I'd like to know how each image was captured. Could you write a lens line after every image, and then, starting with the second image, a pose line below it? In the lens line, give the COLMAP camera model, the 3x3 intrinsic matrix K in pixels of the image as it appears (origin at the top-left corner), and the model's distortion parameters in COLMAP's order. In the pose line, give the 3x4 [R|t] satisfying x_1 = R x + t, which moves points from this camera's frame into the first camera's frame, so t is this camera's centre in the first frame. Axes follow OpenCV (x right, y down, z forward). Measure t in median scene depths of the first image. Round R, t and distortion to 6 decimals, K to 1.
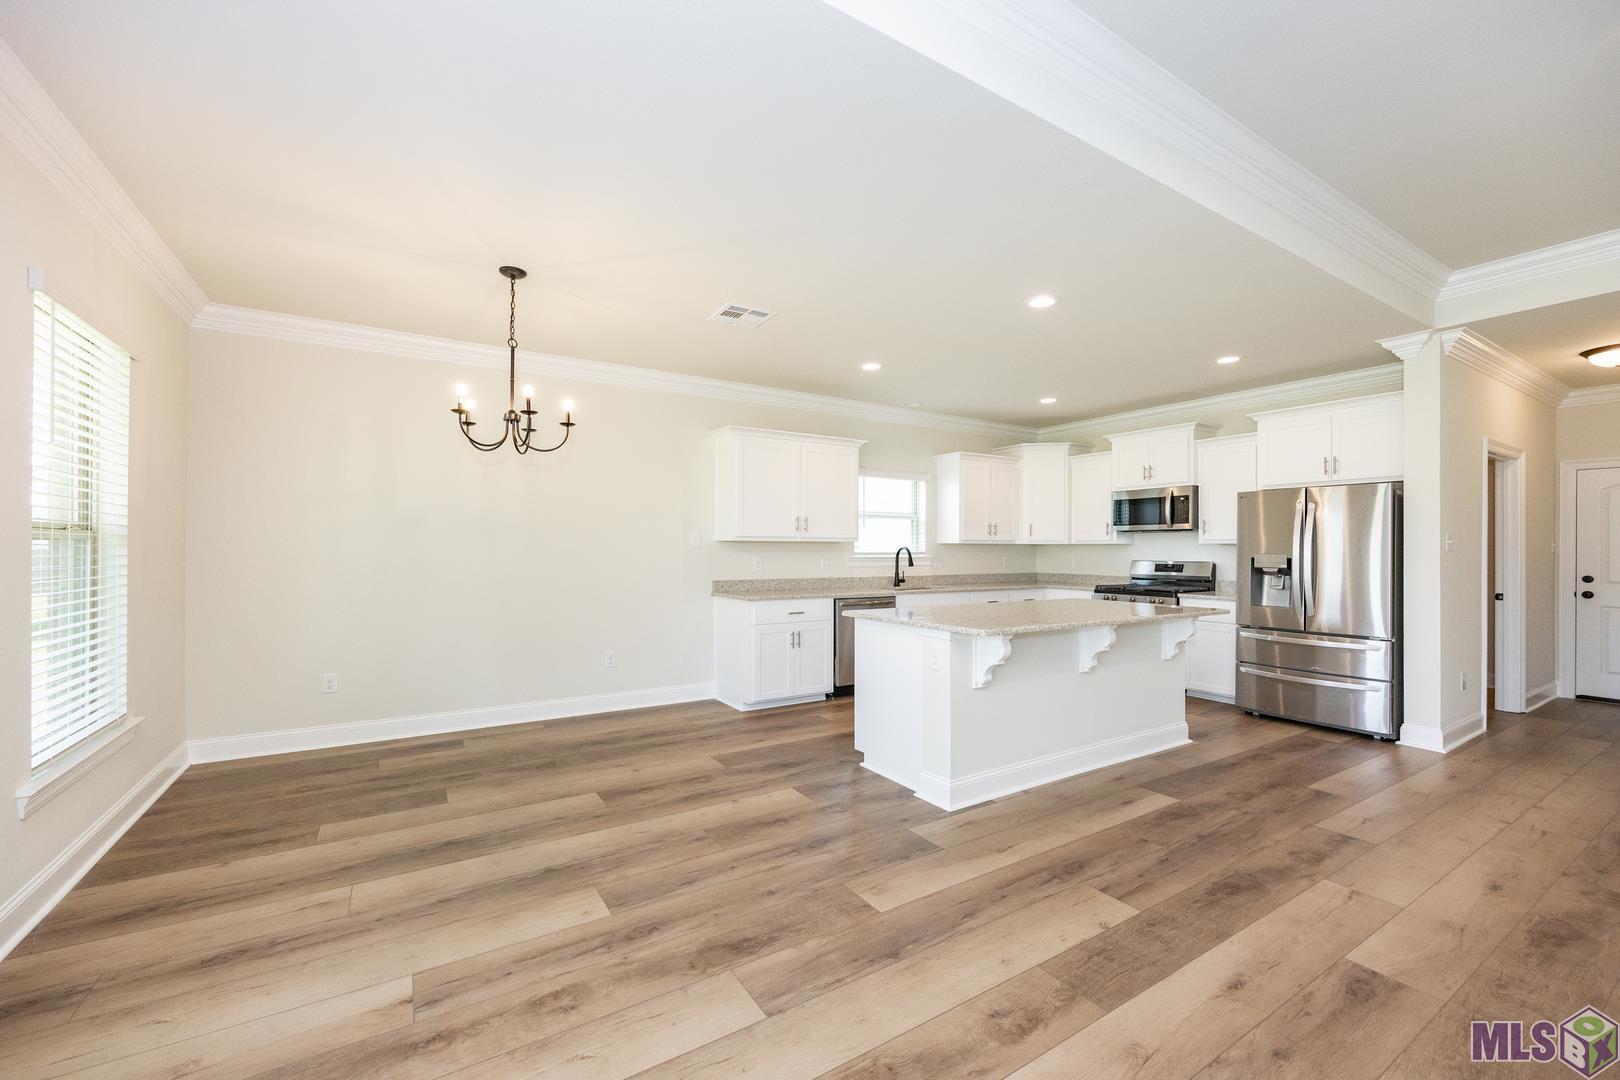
lens RADIAL K [[666.6, 0, 815.9], [0, 666.6, 546.3], [0, 0, 1]] dist [0.000632, 0.000032]
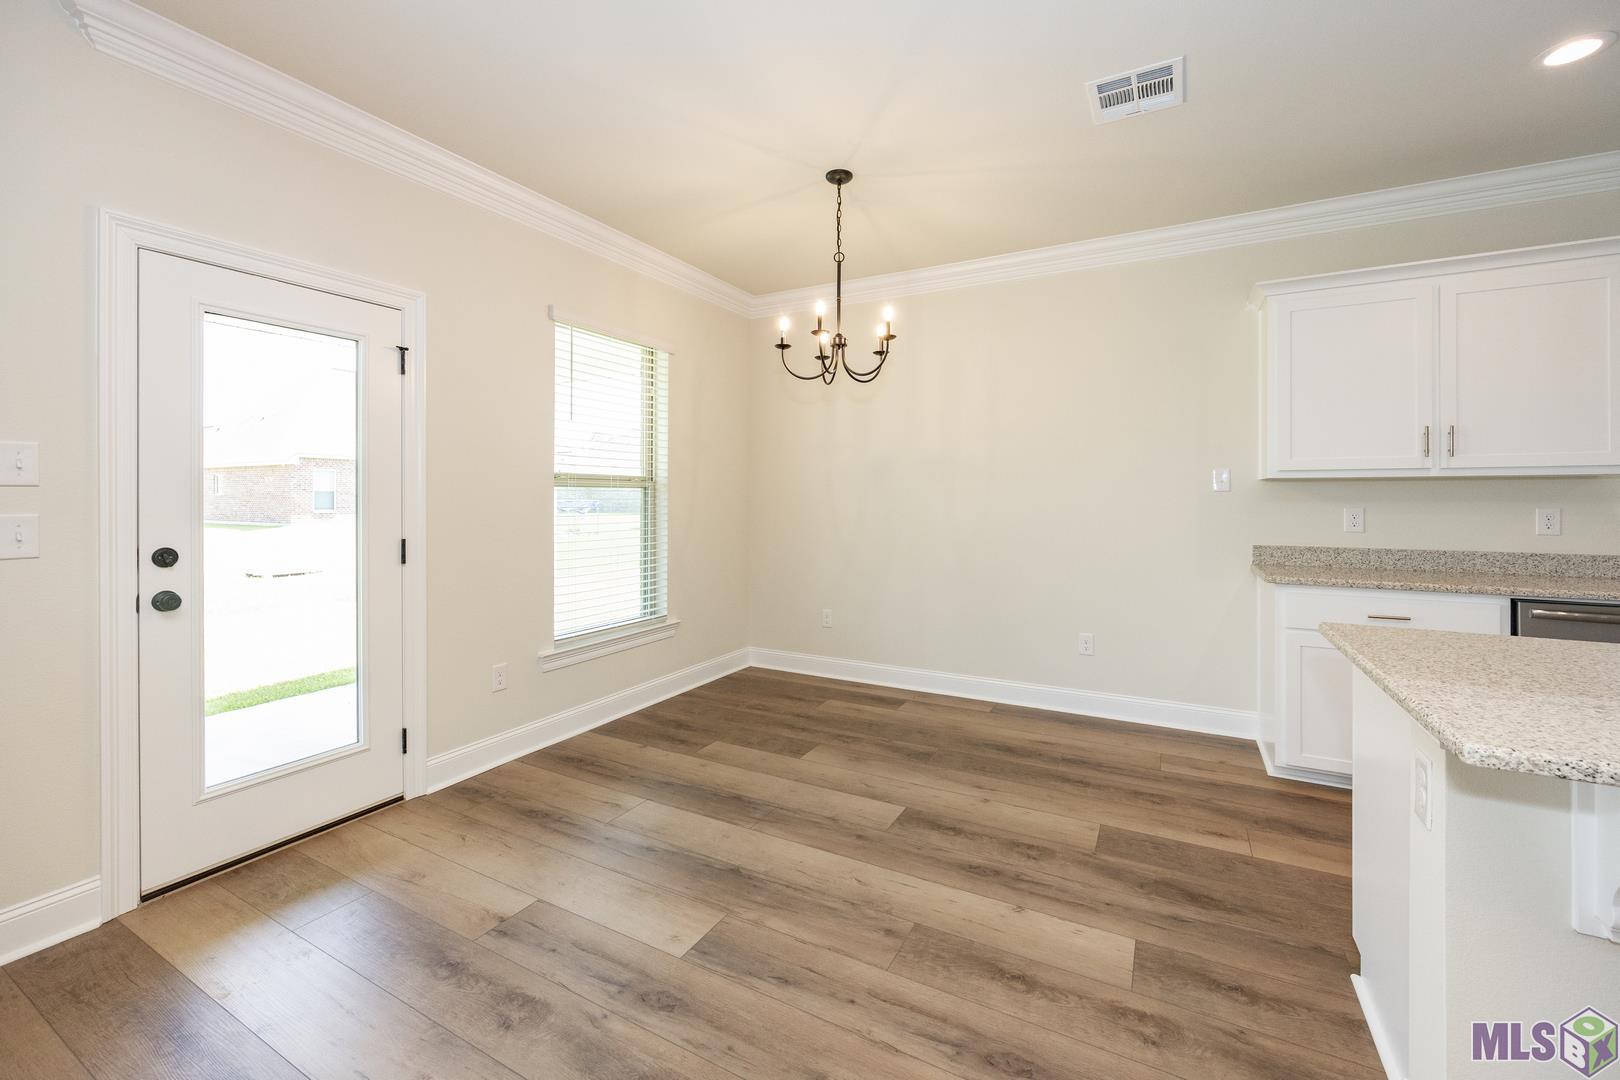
lens RADIAL K [[714.6, 0, 815.0], [0, 714.6, 497.6], [0, 0, 1]] dist [-0.002868, -0.000260]
pose [[0.468903, -0.004688, -0.883237, 0.285559], [0.003347, 0.999988, -0.003531, 0.011373], [0.883243, -0.001301, 0.468913, 0.424542]]
